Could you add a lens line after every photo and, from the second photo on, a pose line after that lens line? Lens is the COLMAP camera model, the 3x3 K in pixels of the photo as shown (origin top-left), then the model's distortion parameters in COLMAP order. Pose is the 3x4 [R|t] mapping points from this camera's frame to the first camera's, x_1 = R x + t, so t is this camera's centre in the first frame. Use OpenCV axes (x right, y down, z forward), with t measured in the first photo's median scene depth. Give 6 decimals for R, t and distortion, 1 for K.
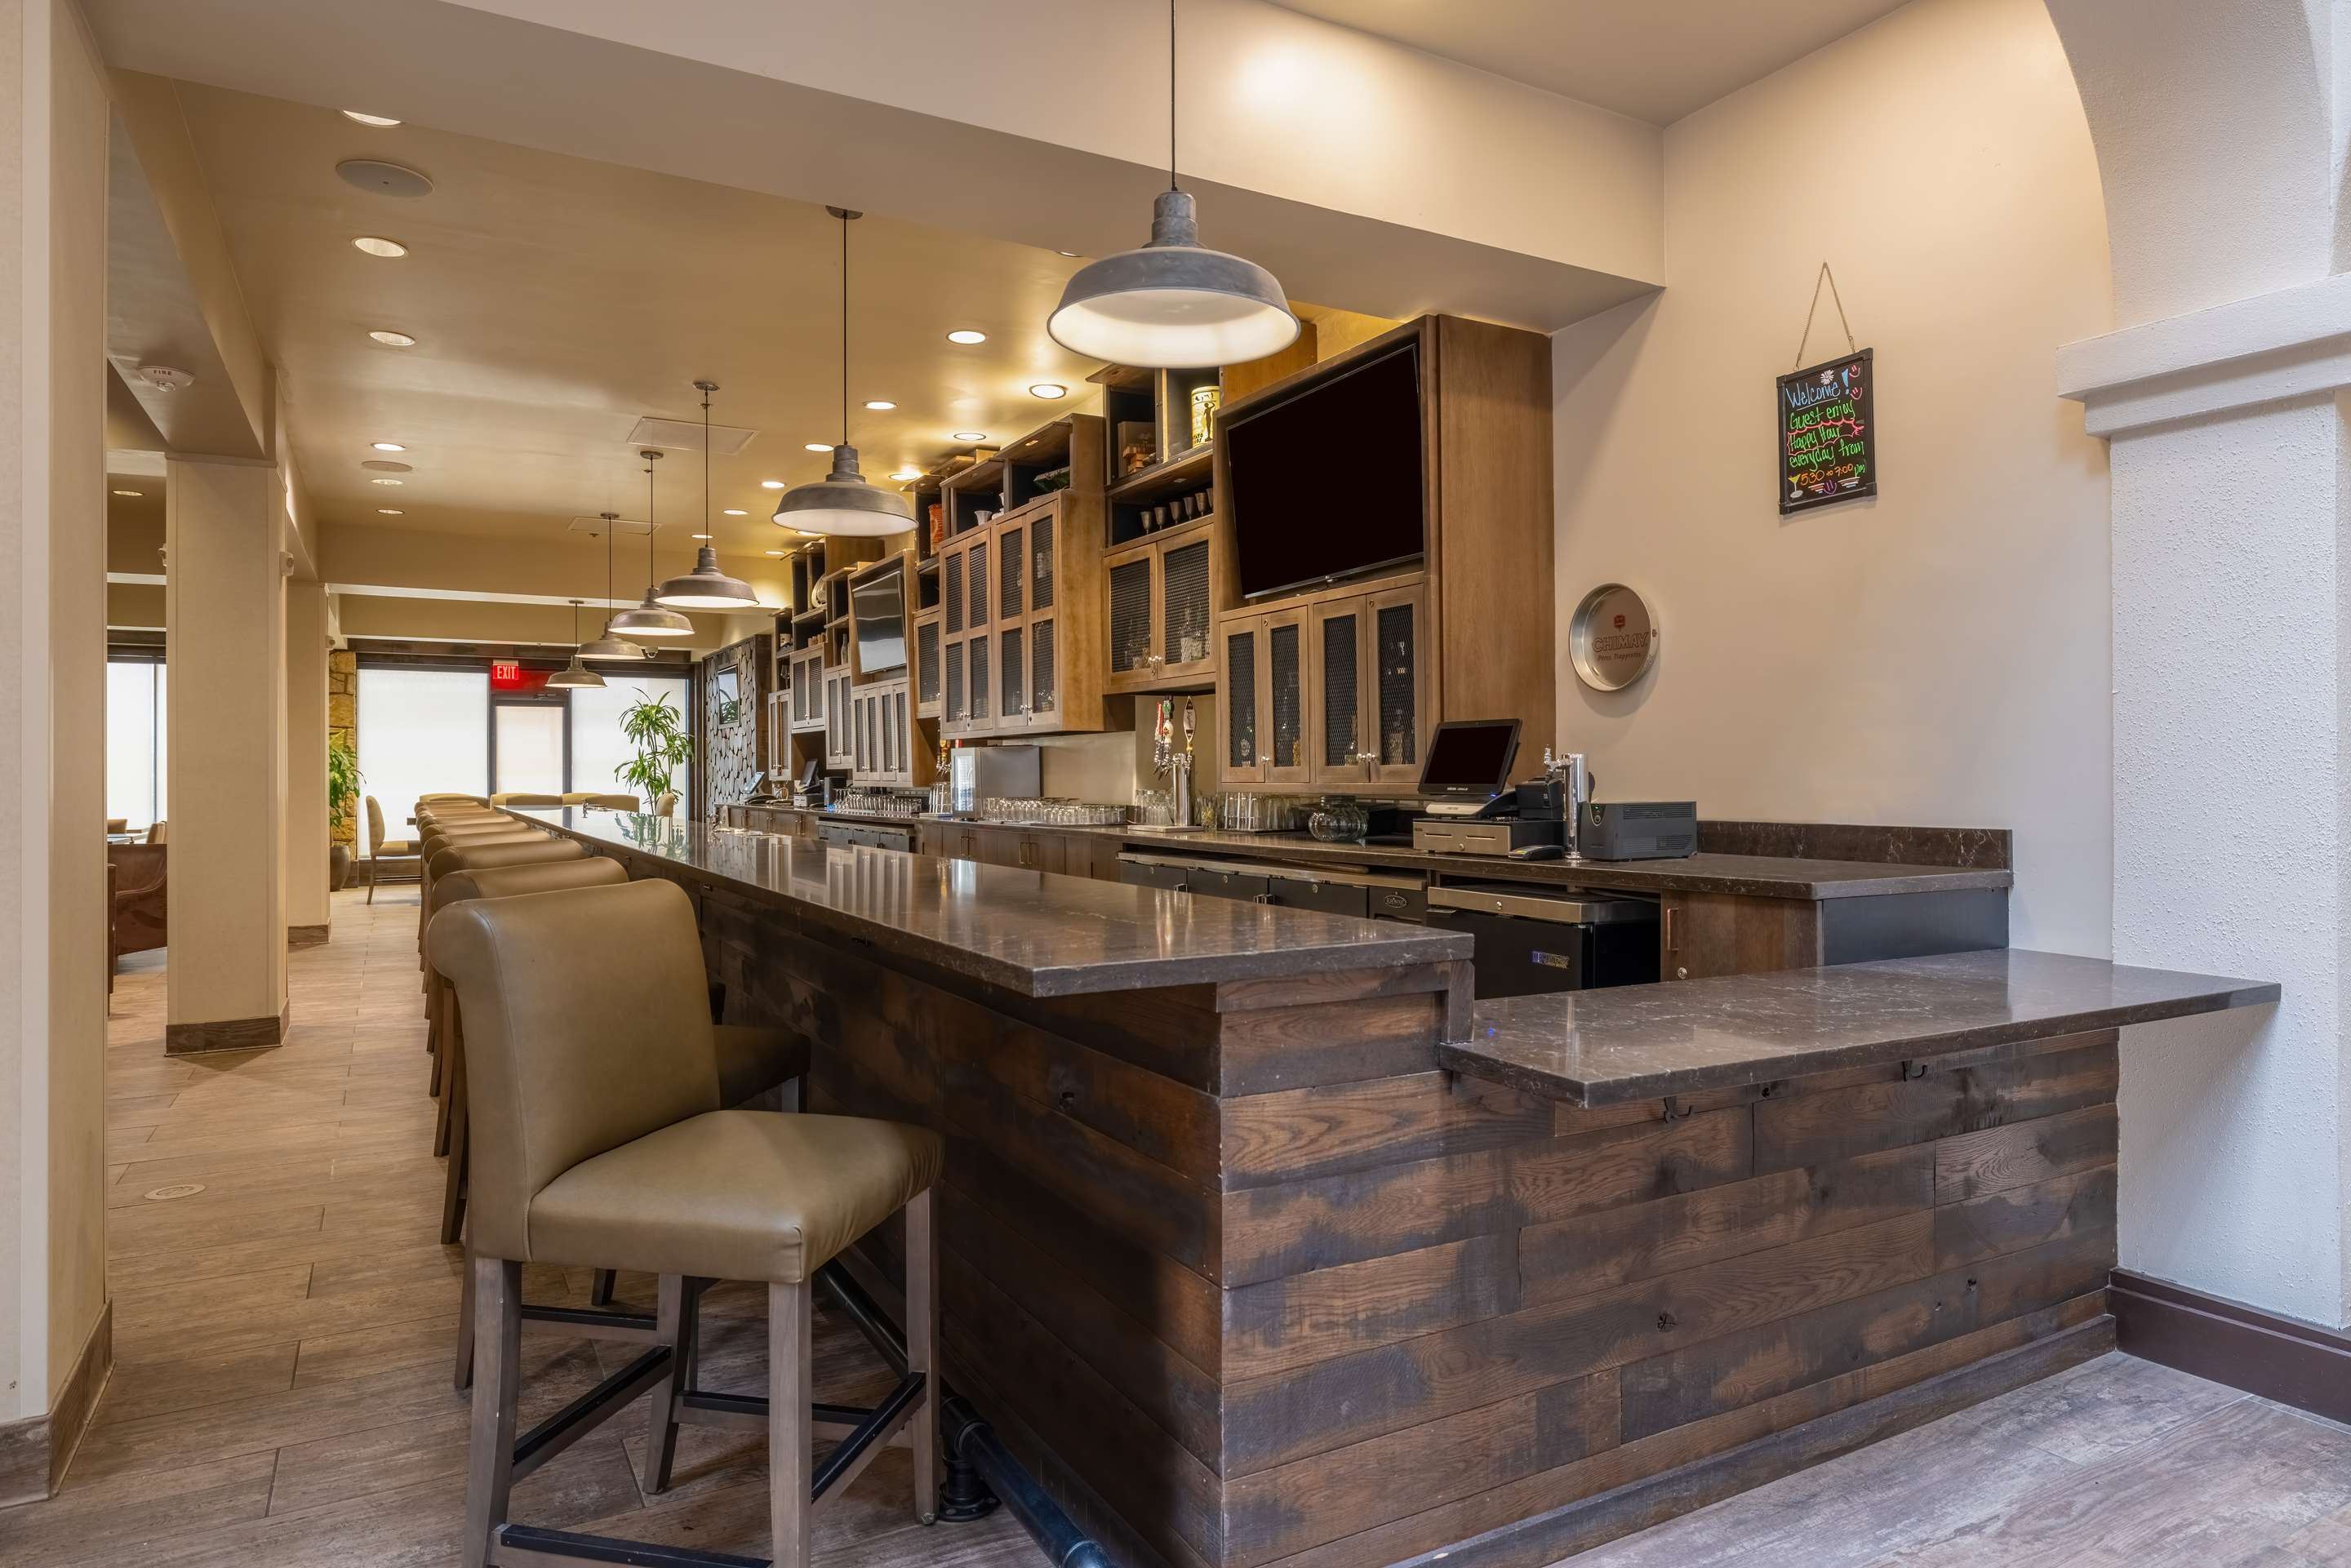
lens RADIAL K [[1383.2, 0, 1171.4], [0, 1383.2, 778.3], [0, 0, 1]] dist [0.001975, 0.000222]
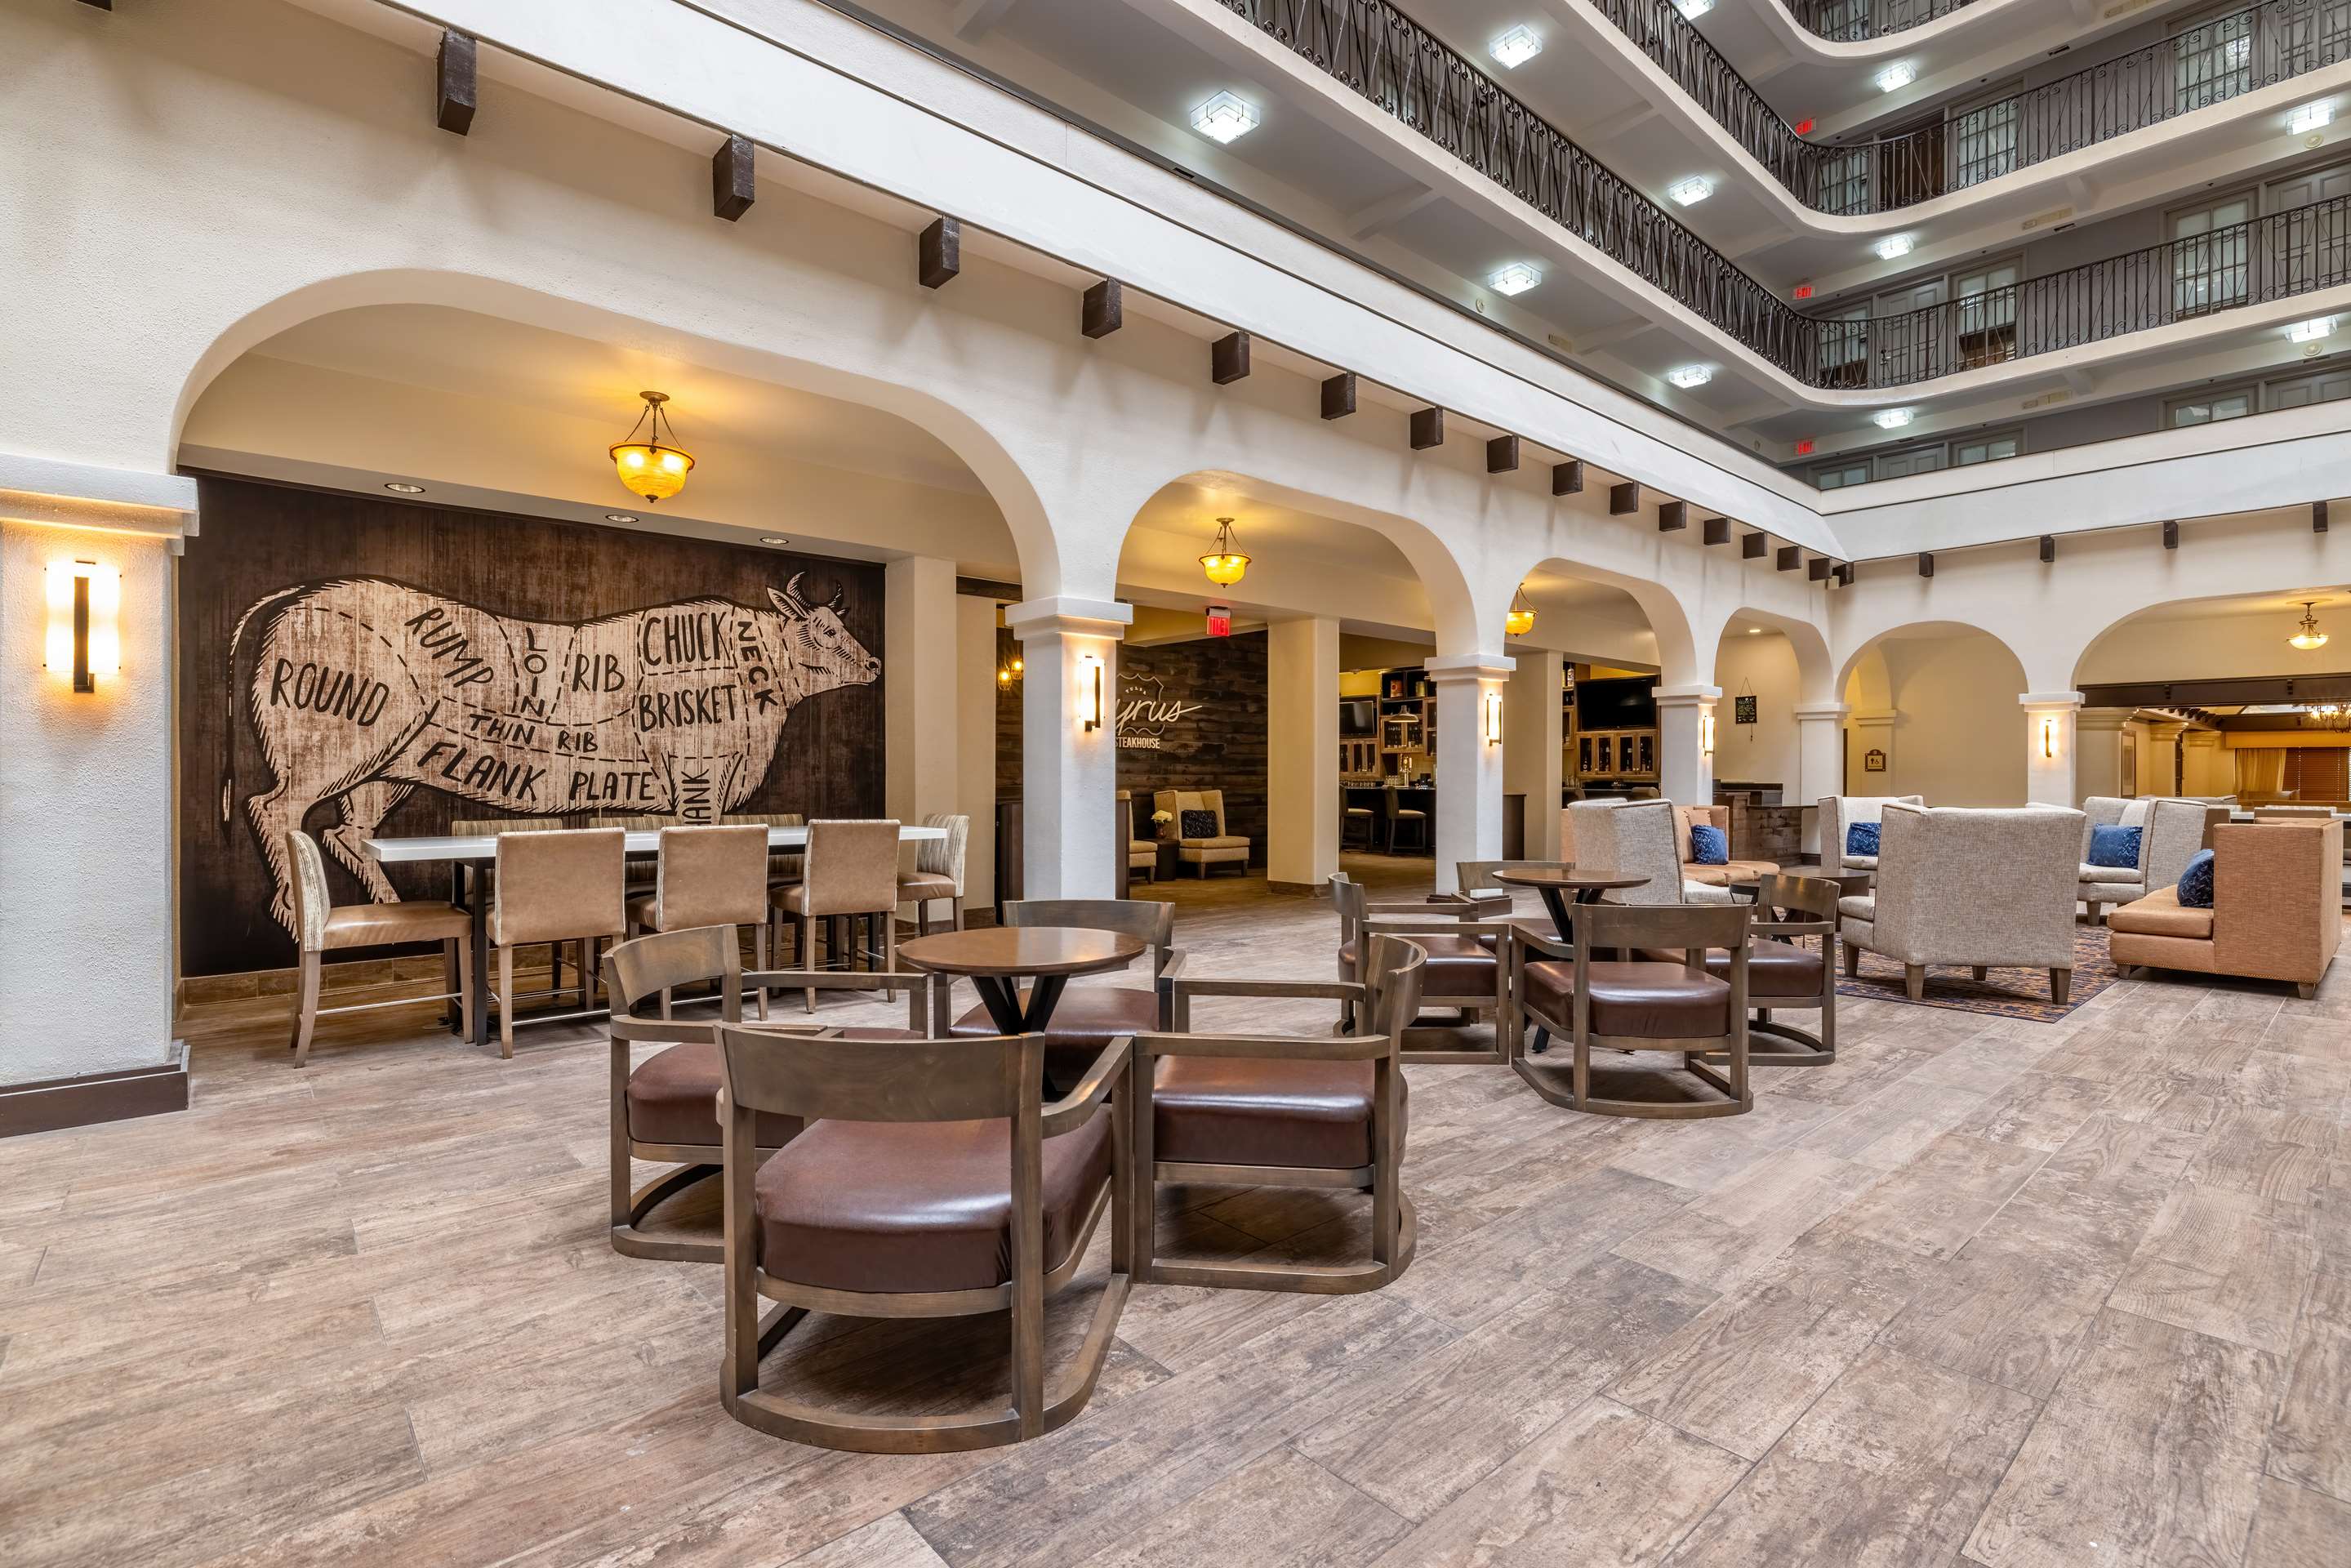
lens RADIAL K [[1103.8, 0, 1179.3], [0, 1103.8, 784.5], [0, 0, 1]] dist [-0.000521, 0.000024]
pose [[0.974375, 0.001873, 0.224922, -1.945063], [-0.003969, 0.999953, 0.008866, 0.006325], [-0.224895, -0.009531, 0.974336, -1.976274]]
